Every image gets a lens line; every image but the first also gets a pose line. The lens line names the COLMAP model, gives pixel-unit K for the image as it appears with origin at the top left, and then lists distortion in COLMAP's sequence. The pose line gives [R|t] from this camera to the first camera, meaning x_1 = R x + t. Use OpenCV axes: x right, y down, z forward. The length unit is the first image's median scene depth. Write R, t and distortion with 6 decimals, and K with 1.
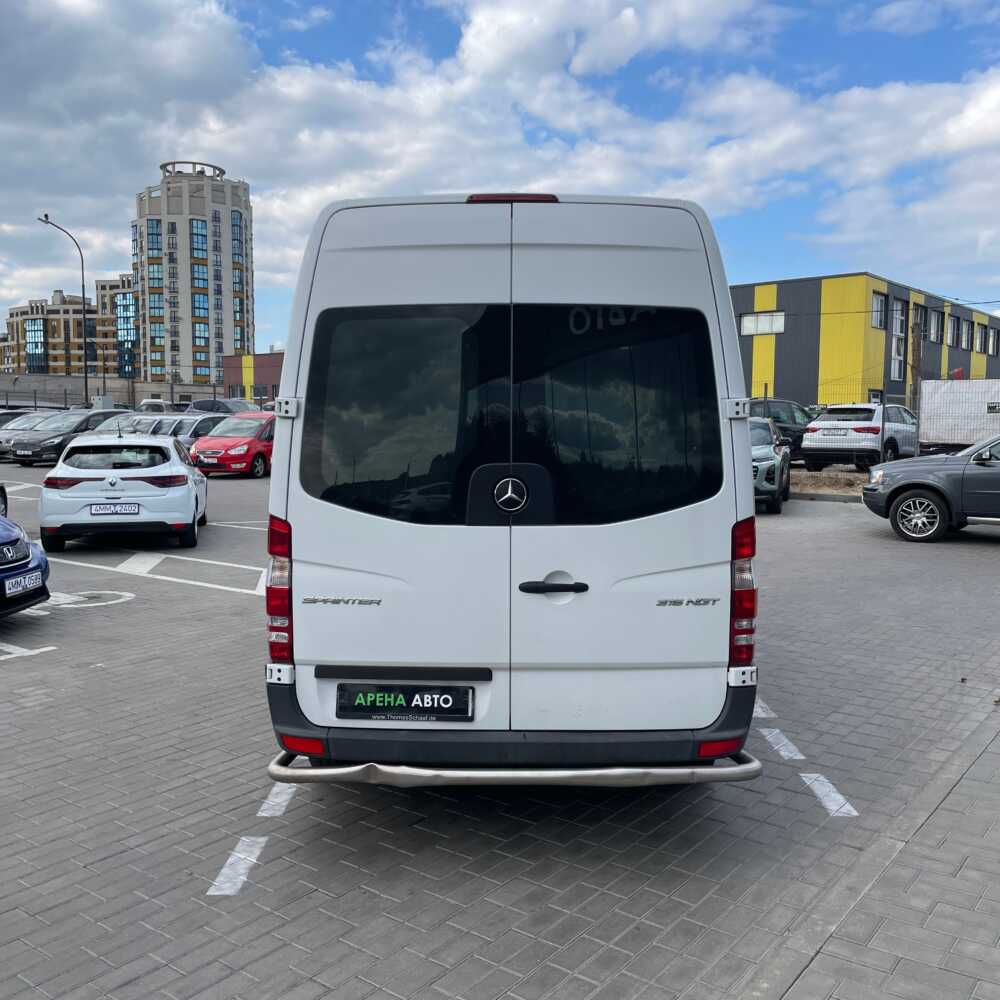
lens RADIAL K [[997.7, 0, 499.5], [0, 997.7, 508.6], [0, 0, 1]] dist [0.095394, -0.152318]
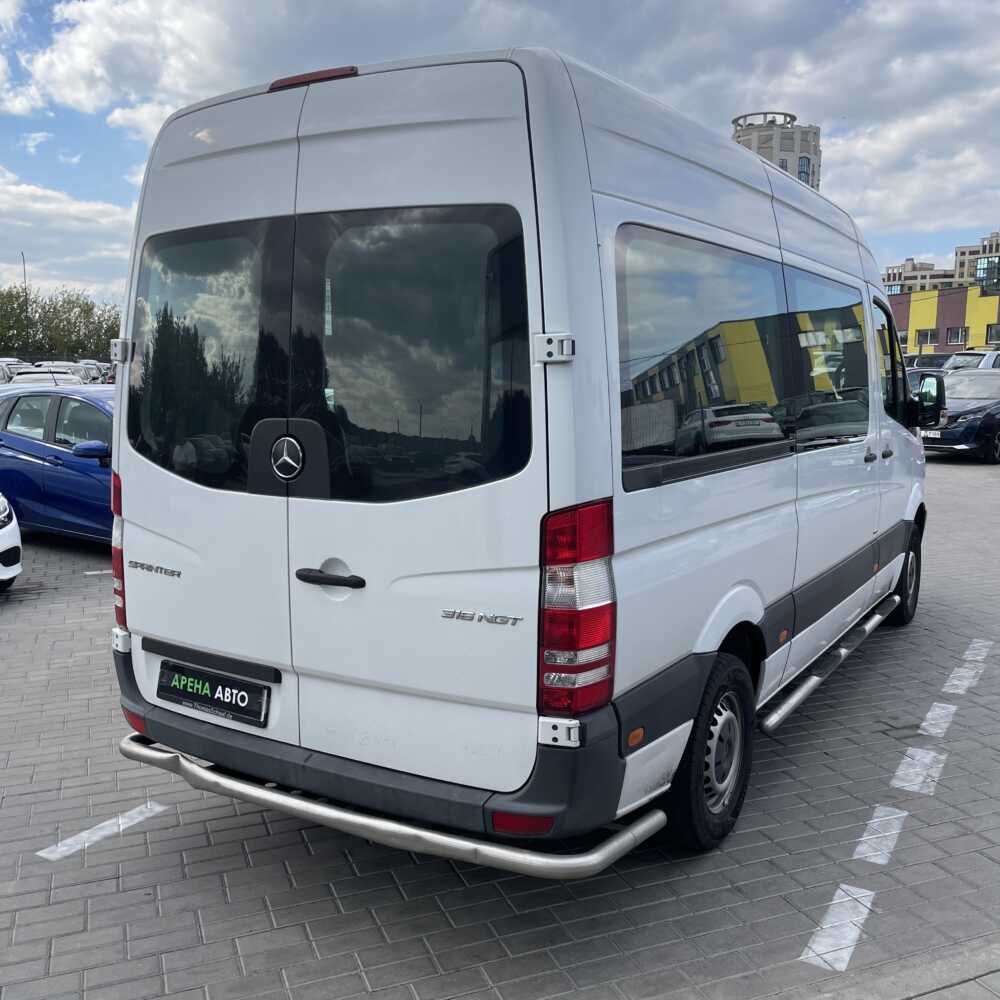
lens RADIAL K [[997.7, 0, 499.5], [0, 997.7, 508.6], [0, 0, 1]] dist [0.095394, -0.152318]
pose [[0.860952, 0.069144, -0.503965, 0.549115], [-0.046024, 0.997244, 0.058197, -0.027229], [0.506600, -0.026910, 0.861761, 0.381746]]
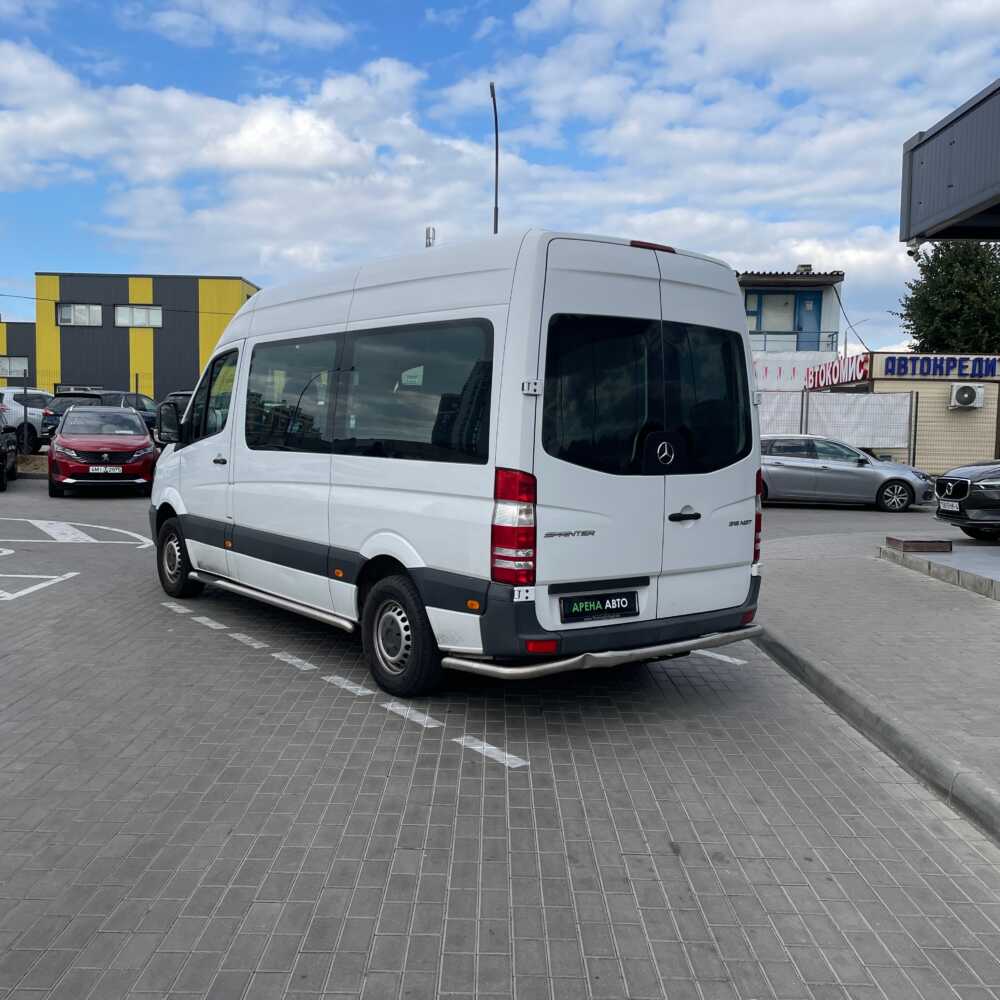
lens RADIAL K [[994.7, 0, 500.0], [0, 994.7, 500.0], [0, 0, 1]] dist [0.081526, -0.119675]
pose [[0.790365, -0.032217, 0.611789, -1.028260], [0.035020, 0.999359, 0.007384, 0.033702], [-0.611635, 0.015588, 0.790986, 0.010239]]
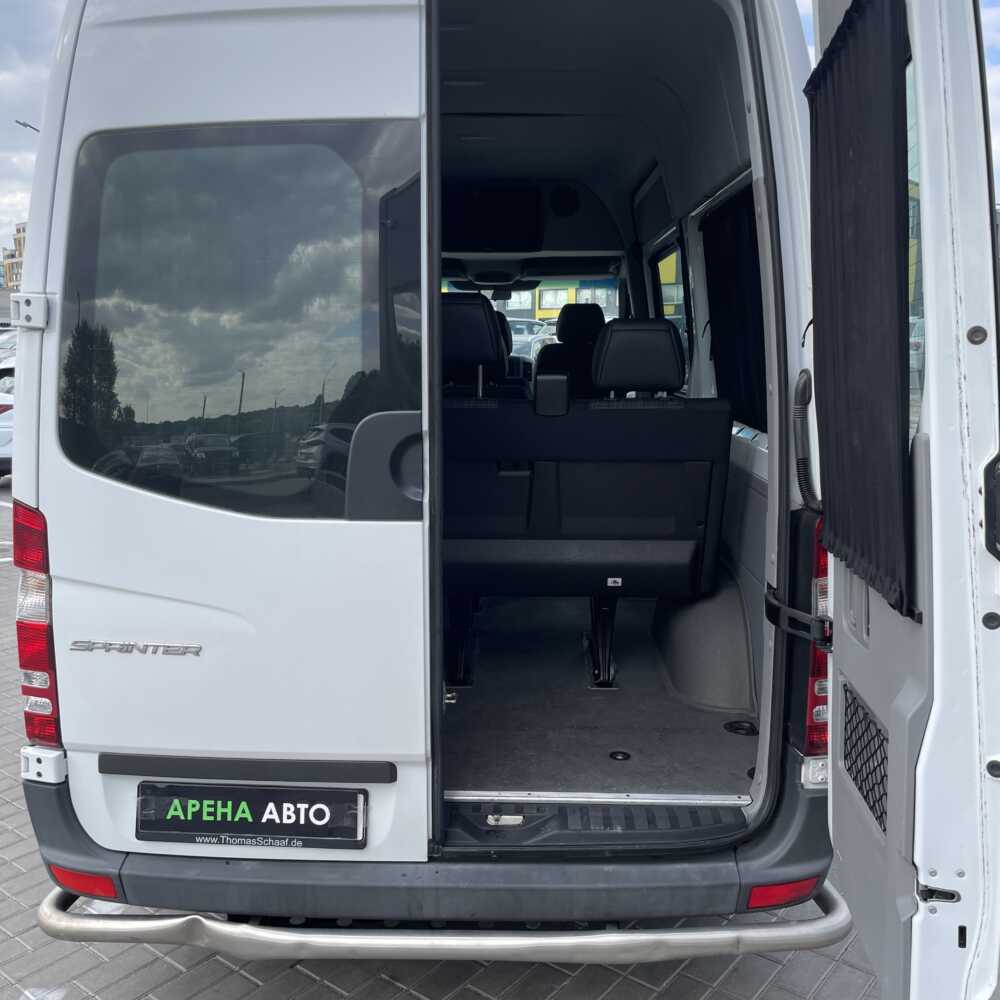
lens RADIAL K [[994.7, 0, 500.0], [0, 994.7, 500.0], [0, 0, 1]] dist [0.081526, -0.119675]
pose [[0.999937, 0.000654, -0.011177, 0.059227], [0.000118, 0.997620, 0.068956, -0.033105], [0.011196, -0.068953, 0.997557, 0.423707]]
